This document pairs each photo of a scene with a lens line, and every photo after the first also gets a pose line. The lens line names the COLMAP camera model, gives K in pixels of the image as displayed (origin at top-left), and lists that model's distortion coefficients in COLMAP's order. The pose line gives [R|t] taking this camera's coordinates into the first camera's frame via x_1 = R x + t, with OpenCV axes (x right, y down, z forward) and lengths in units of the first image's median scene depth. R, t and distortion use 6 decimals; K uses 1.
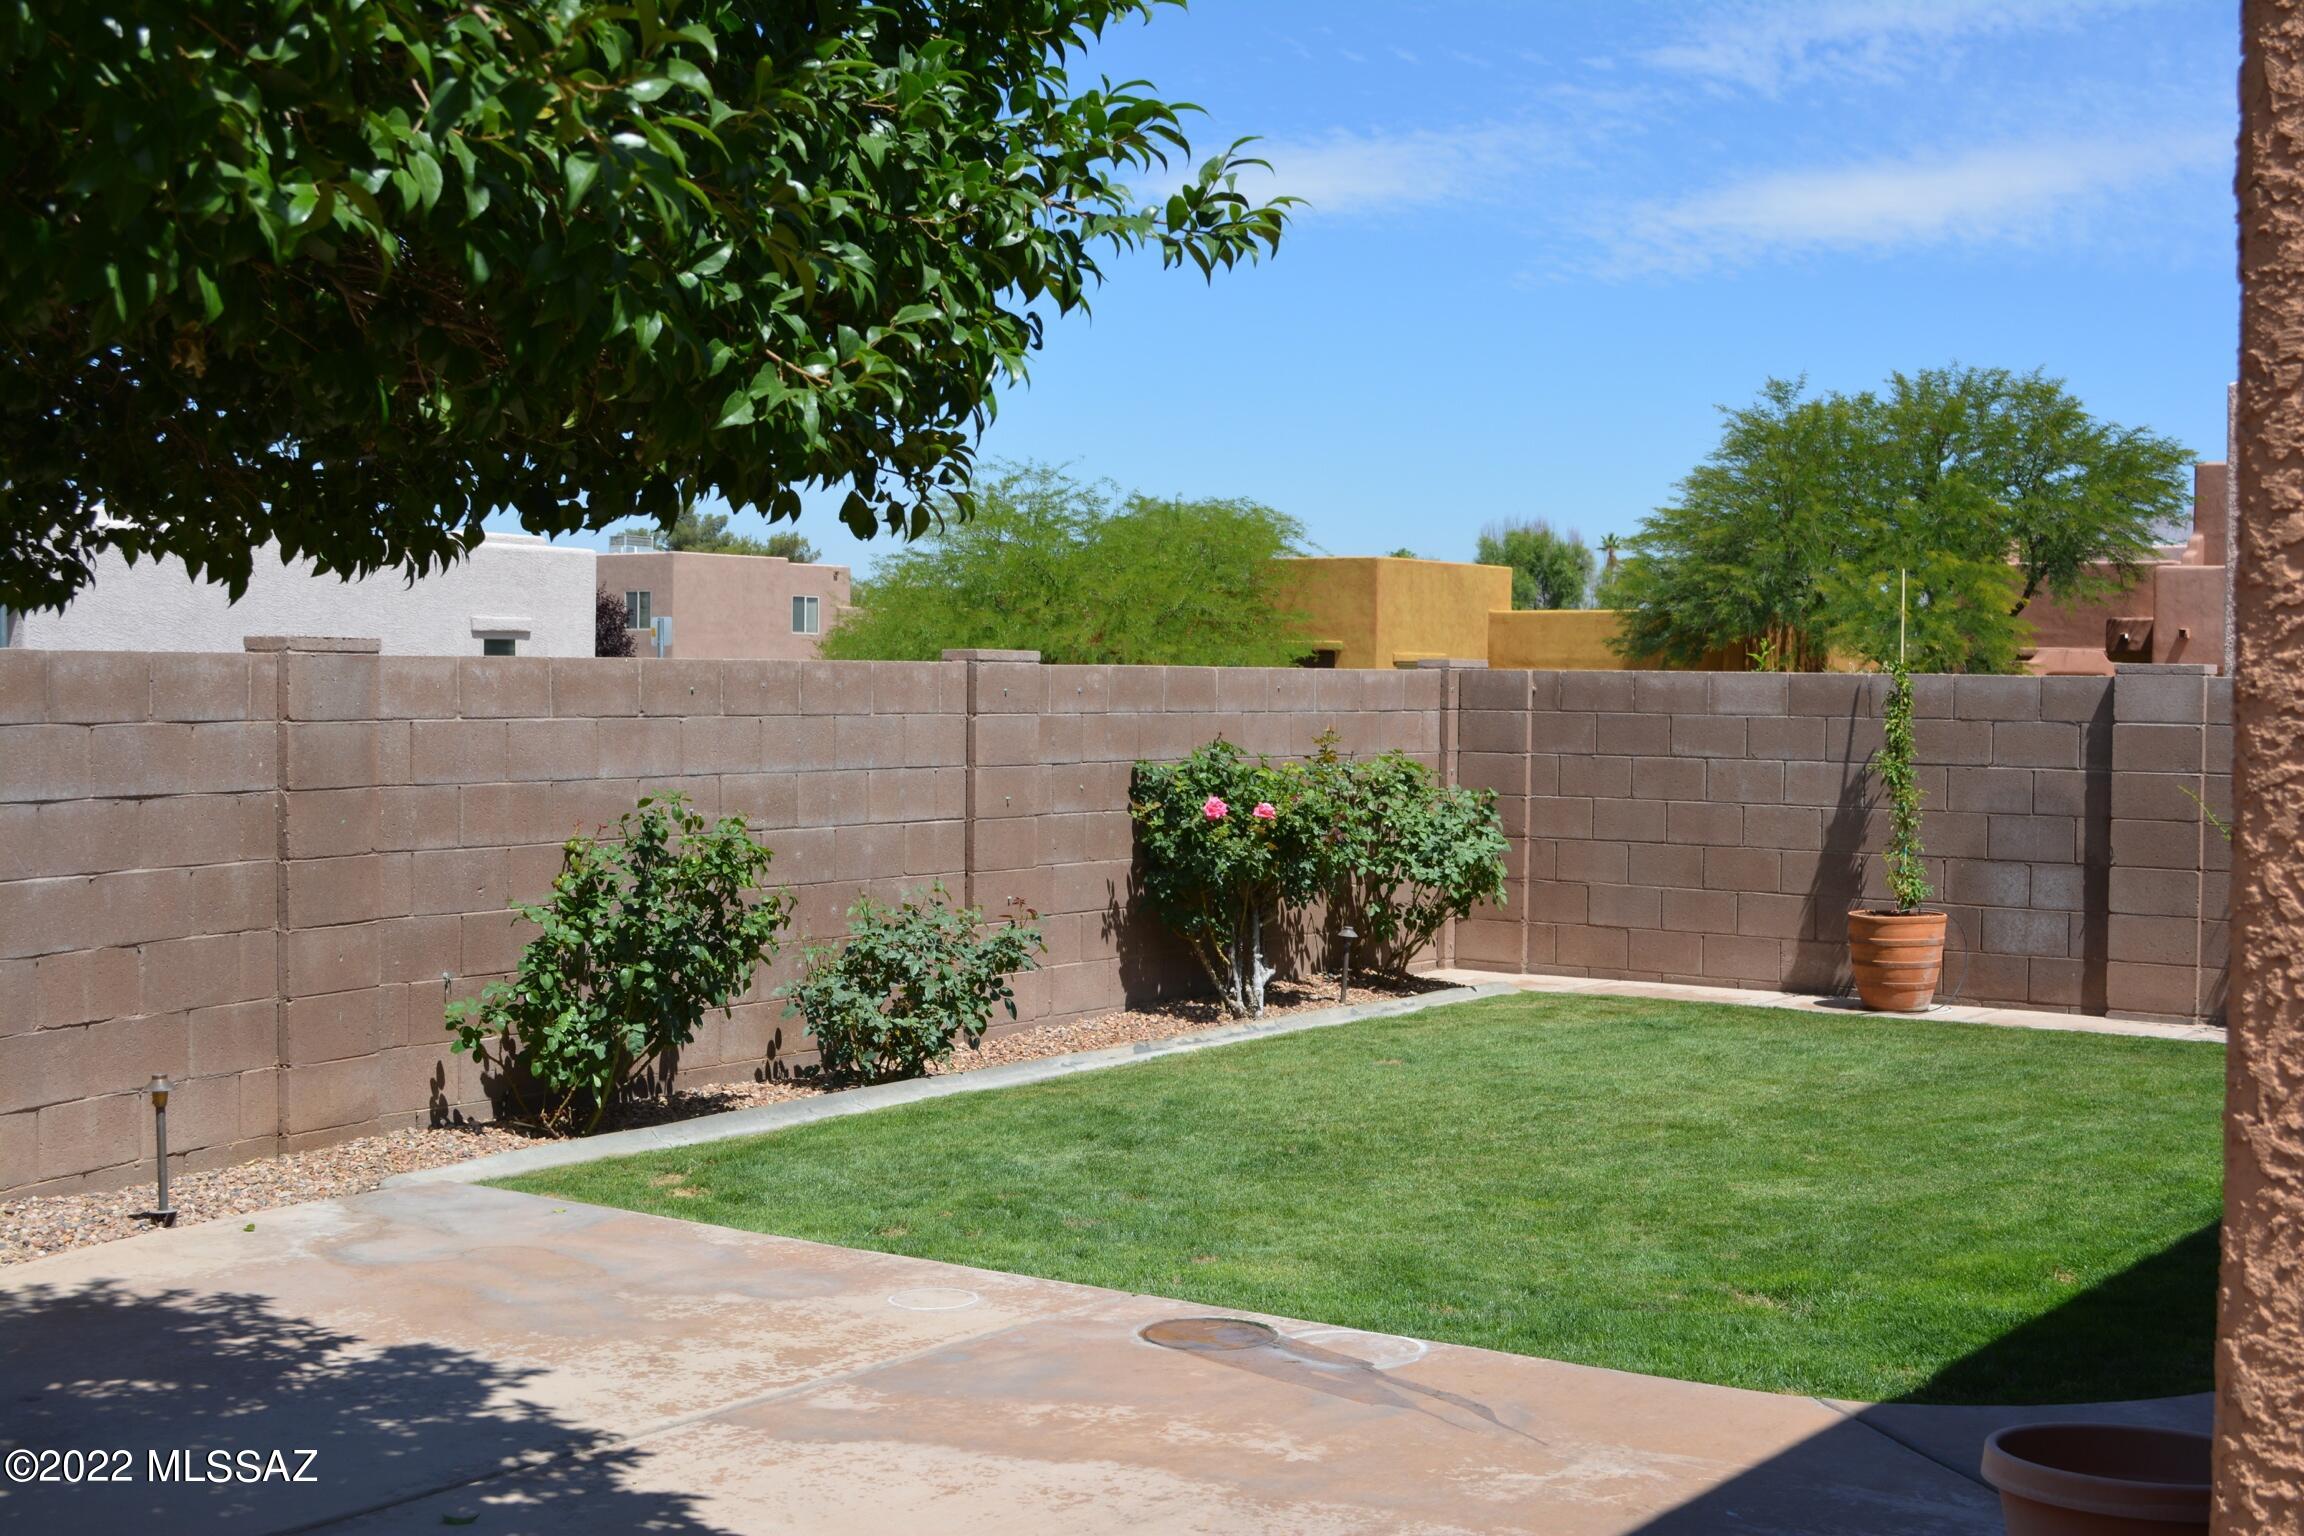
lens RADIAL K [[2780.9, 0, 1152.0], [0, 2780.9, 768.0], [0, 0, 1]] dist [-0.044975, -0.010279]
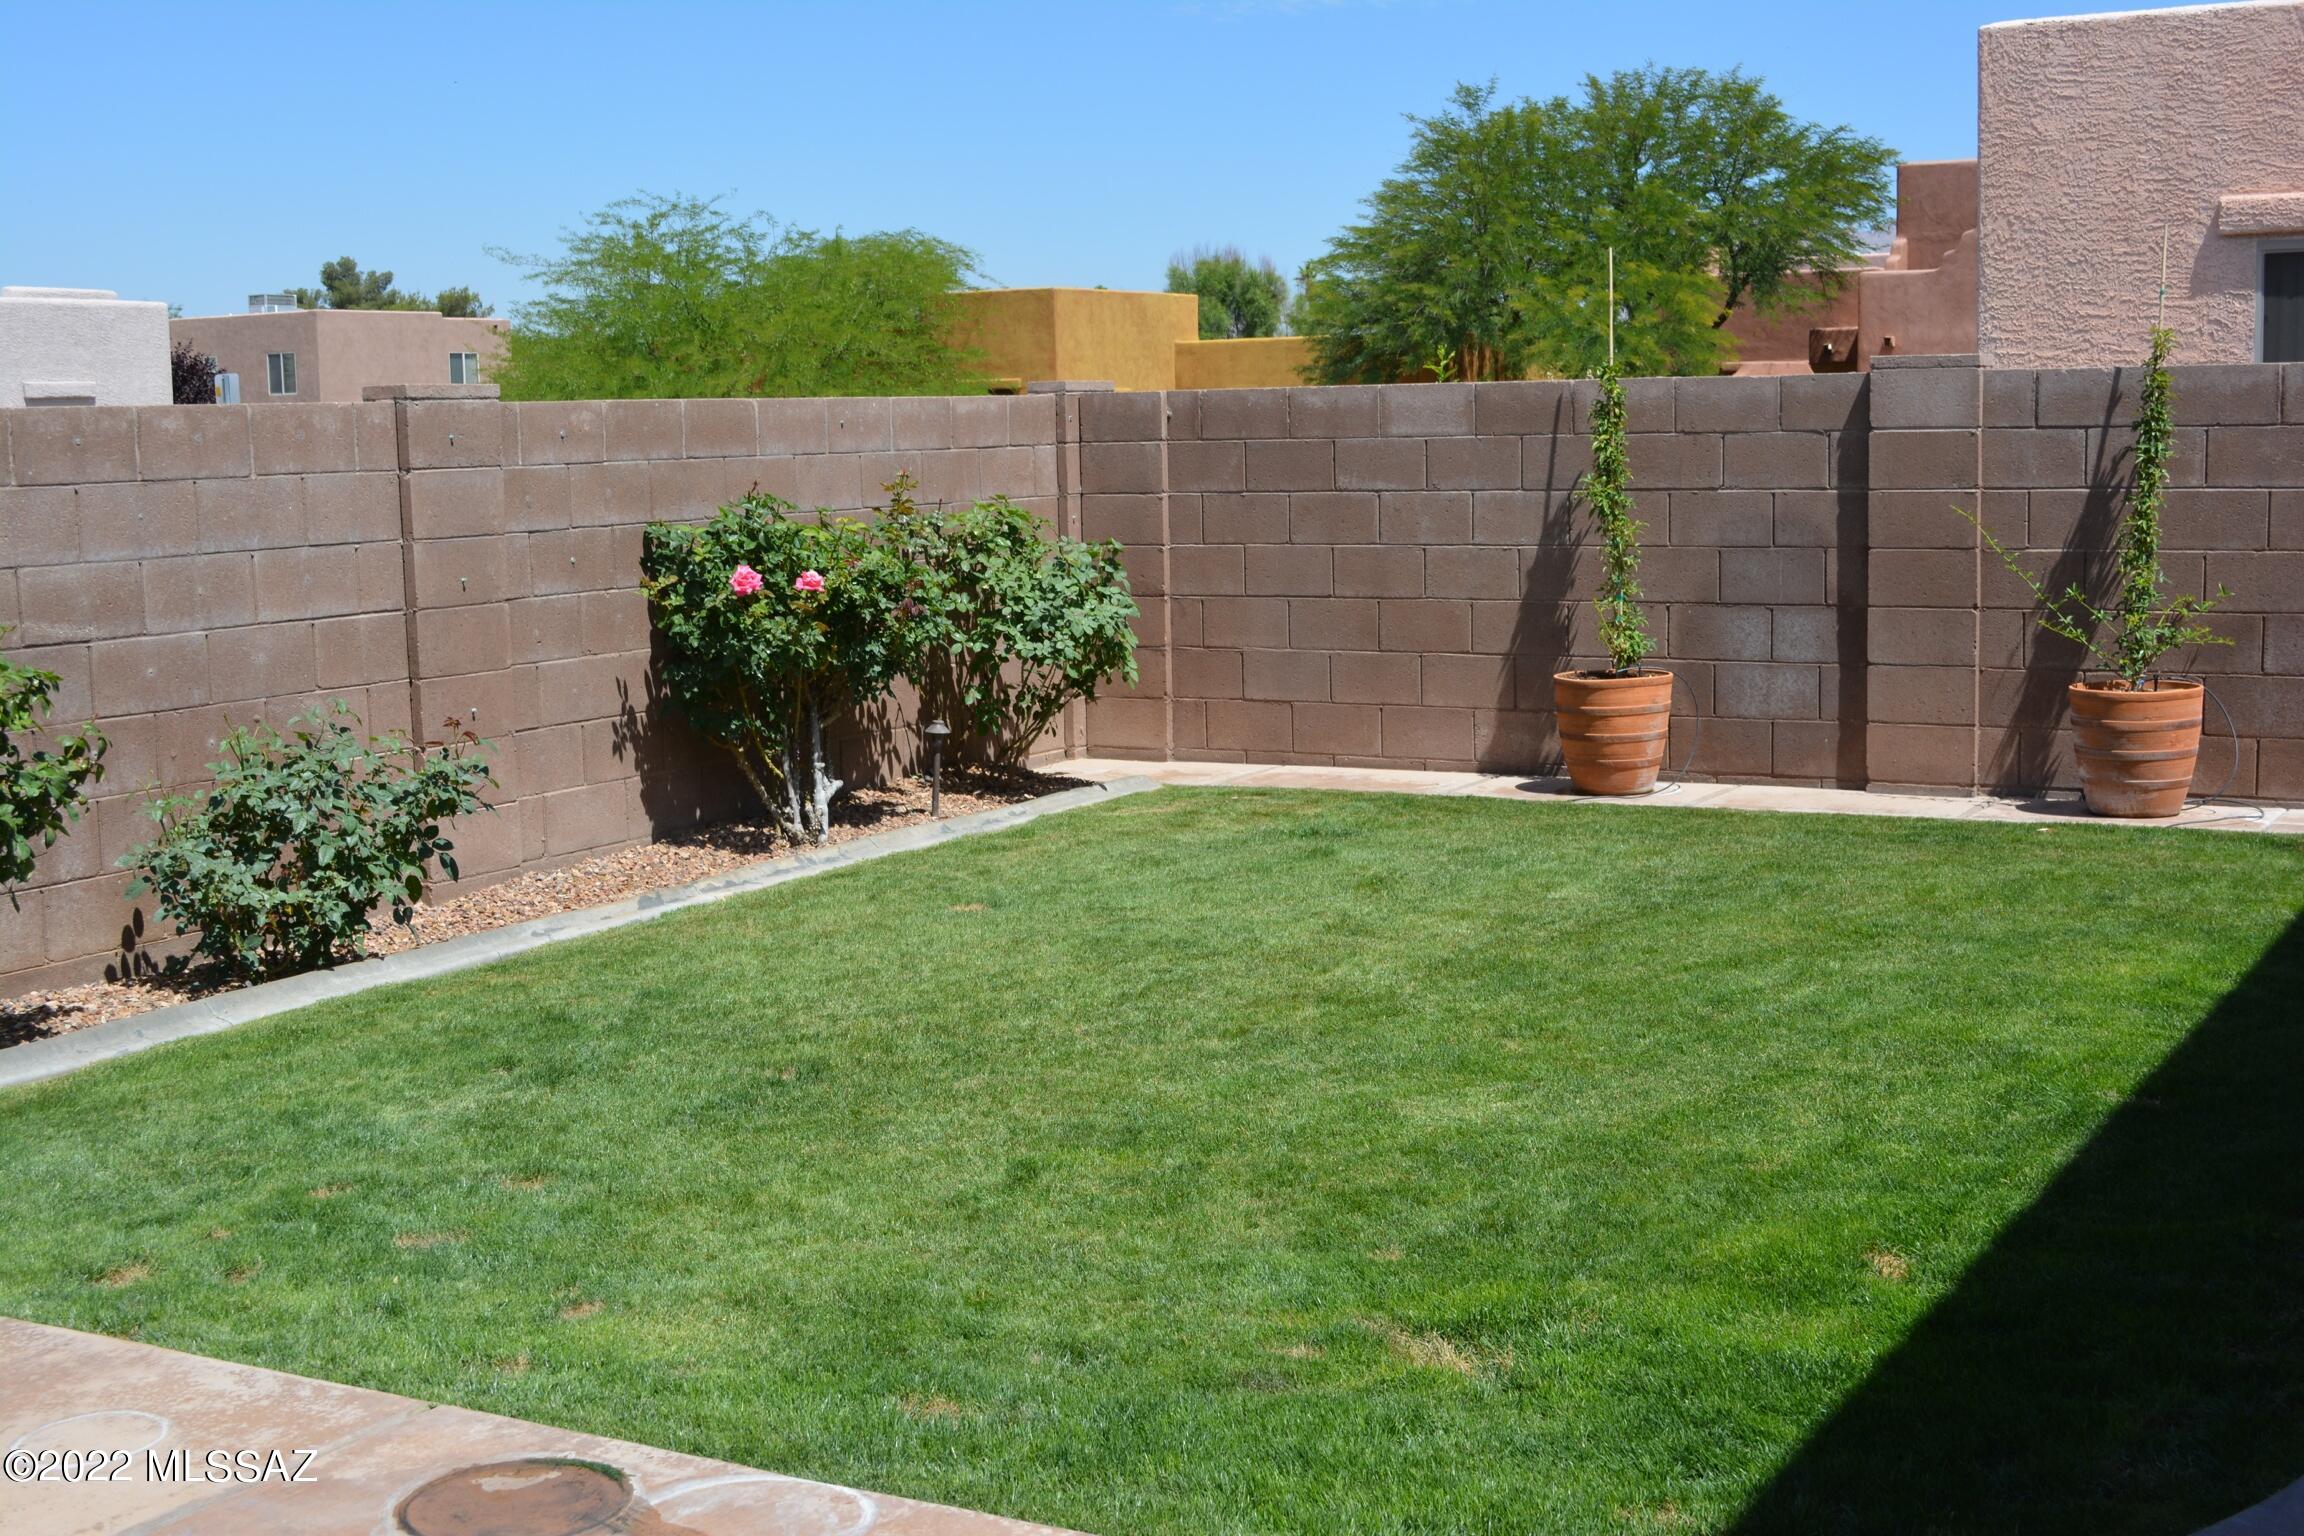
lens RADIAL K [[2780.9, 0, 1152.0], [0, 2780.9, 768.0], [0, 0, 1]] dist [-0.044975, -0.010279]
pose [[0.993891, -0.047024, 0.099843, 0.050268], [0.037709, 0.994932, 0.093209, -0.001327], [-0.103720, -0.088875, 0.990628, 0.198478]]
